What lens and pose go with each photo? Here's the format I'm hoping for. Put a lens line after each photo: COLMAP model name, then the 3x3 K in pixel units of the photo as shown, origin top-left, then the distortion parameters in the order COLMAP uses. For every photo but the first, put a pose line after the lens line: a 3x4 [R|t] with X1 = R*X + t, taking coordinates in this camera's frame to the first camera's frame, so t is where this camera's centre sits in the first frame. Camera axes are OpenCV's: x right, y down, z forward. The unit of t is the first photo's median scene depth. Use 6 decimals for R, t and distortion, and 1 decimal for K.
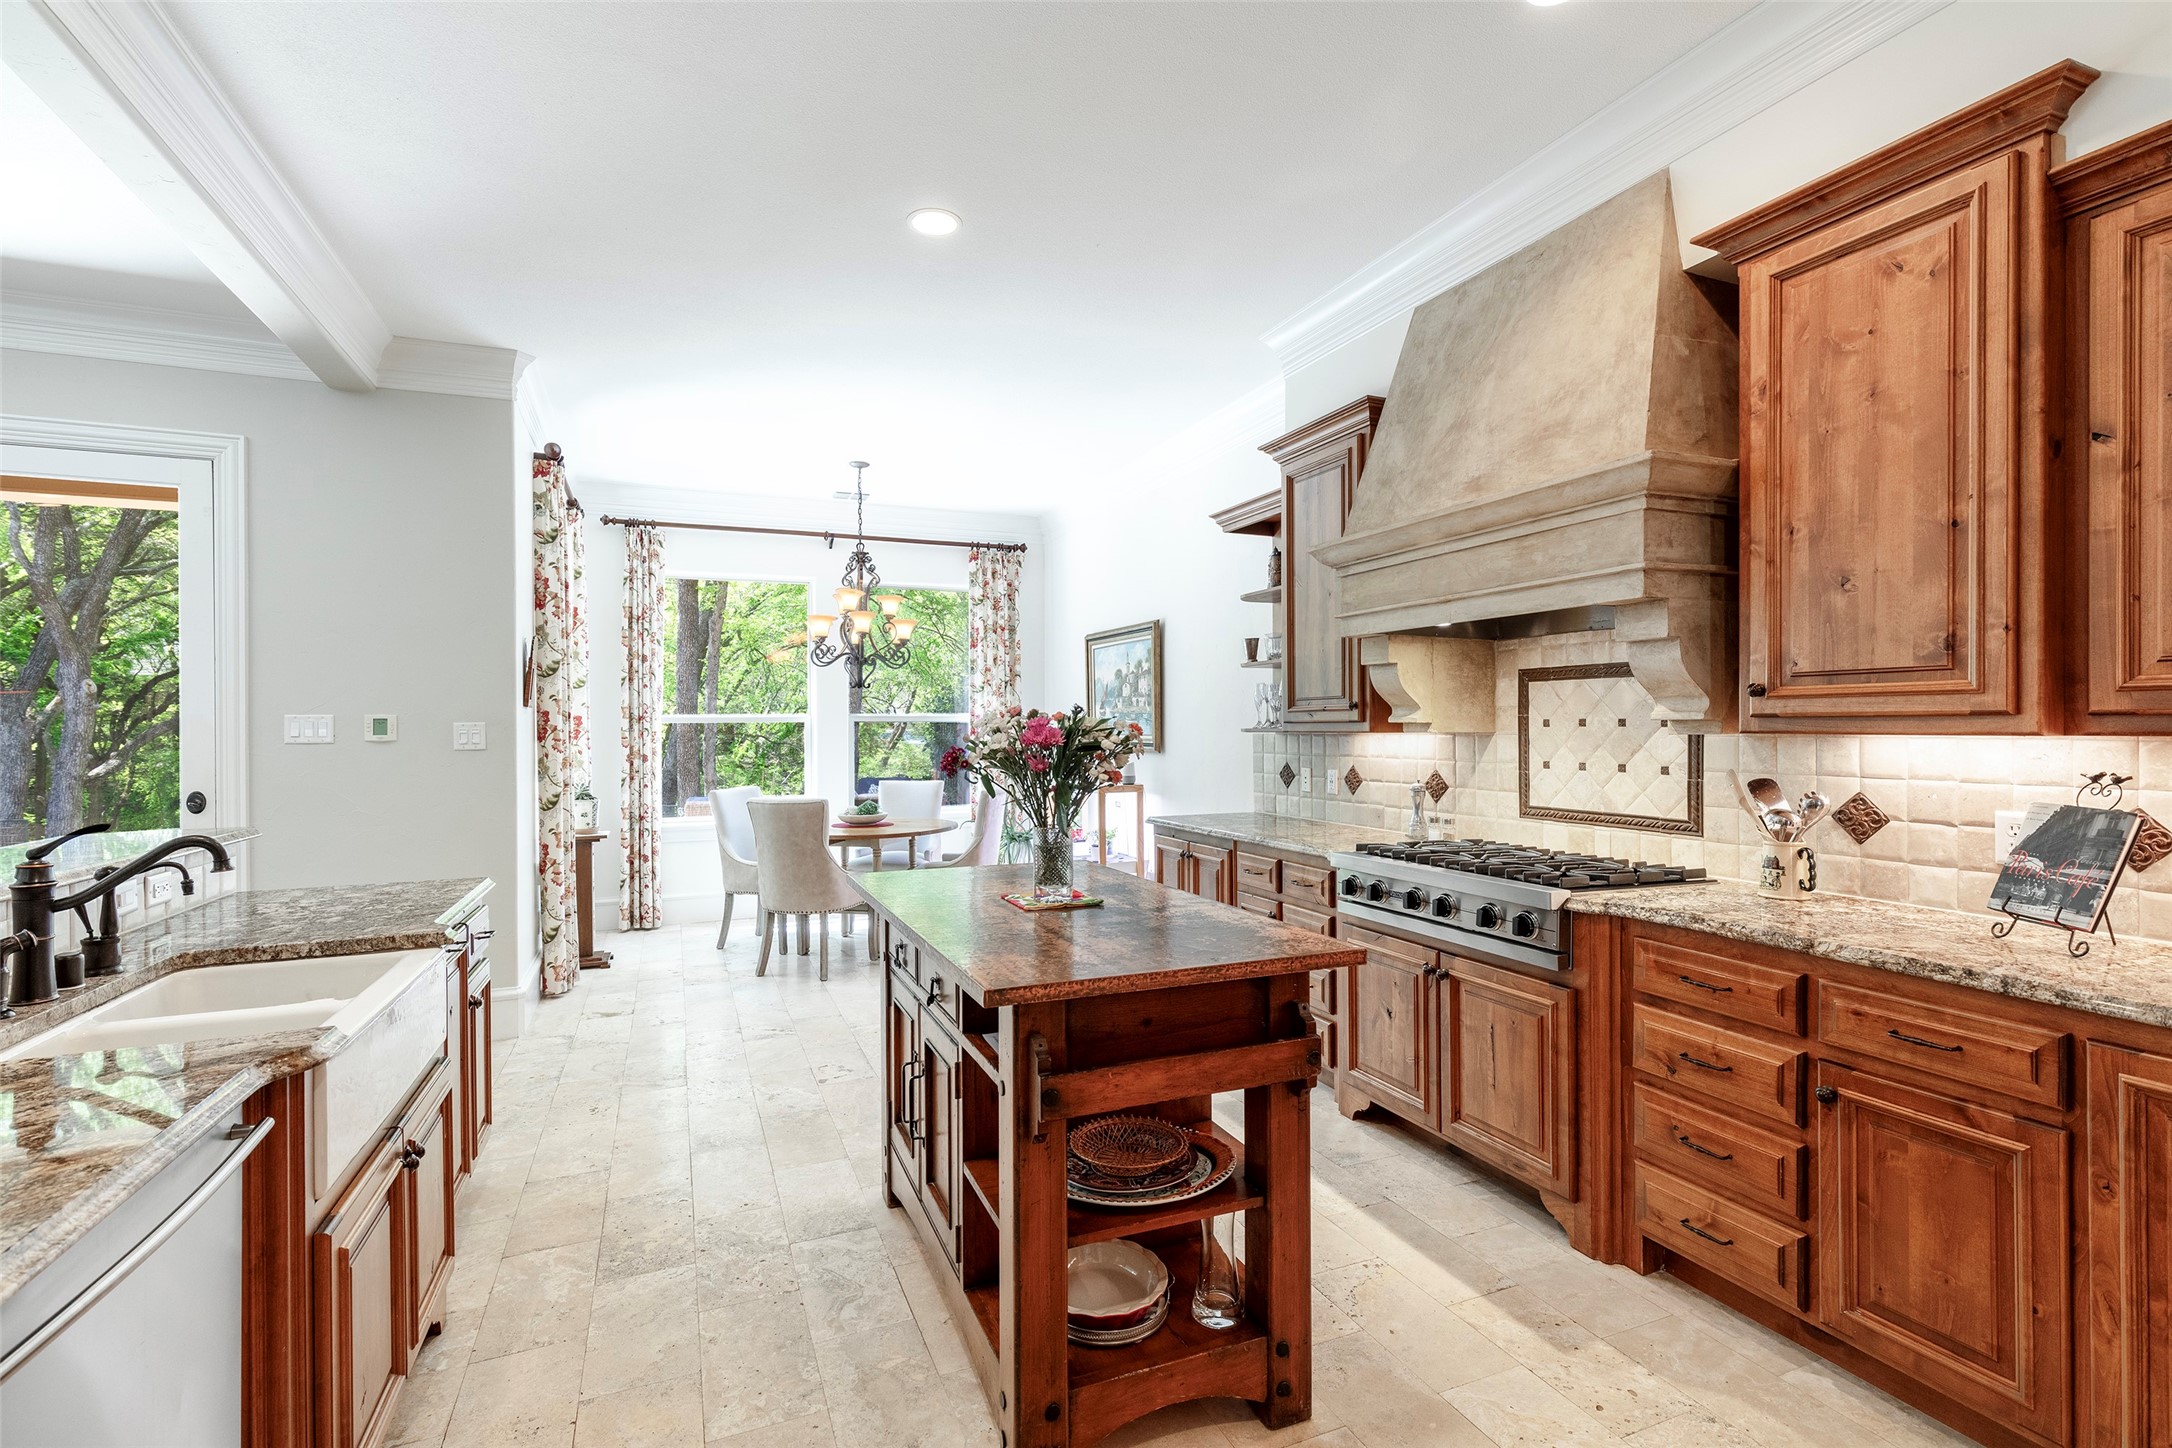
lens RADIAL K [[979.7, 0, 1085.4], [0, 979.7, 725.7], [0, 0, 1]] dist [0.015230, -0.004306]
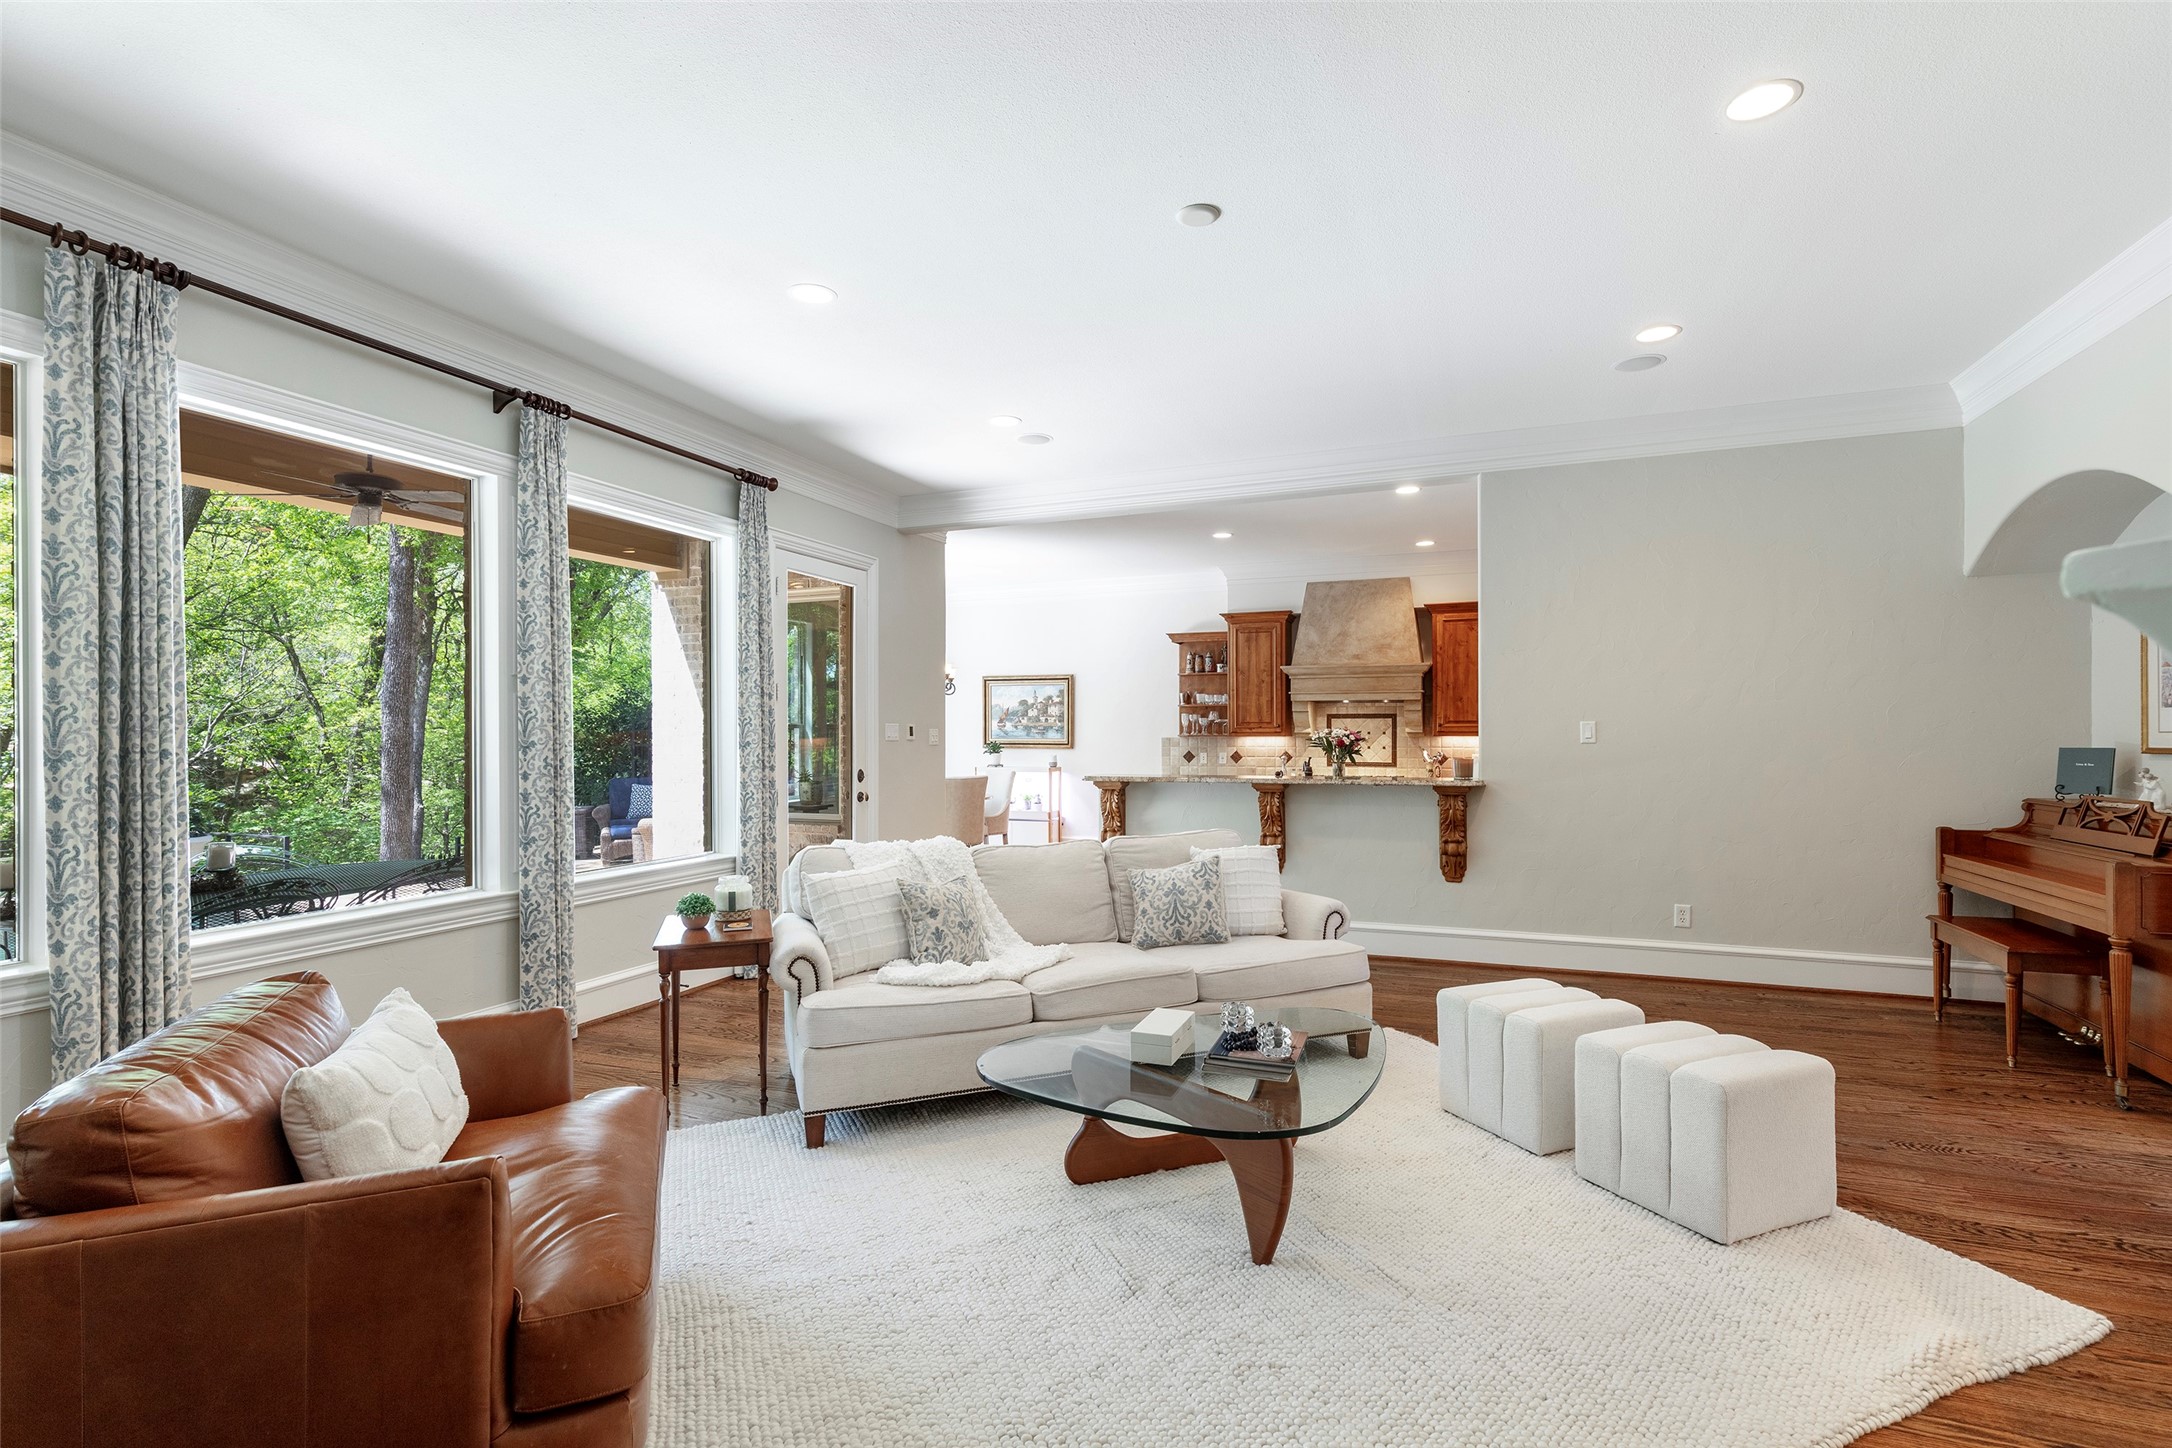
lens RADIAL K [[979.7, 0, 1082.6], [0, 979.7, 732.2], [0, 0, 1]] dist [0.015230, -0.004306]
pose [[0.698958, 0.007252, 0.715126, -2.111036], [-0.004248, 0.999973, -0.005987, 0.014714], [-0.715150, 0.001147, 0.698970, -0.482903]]
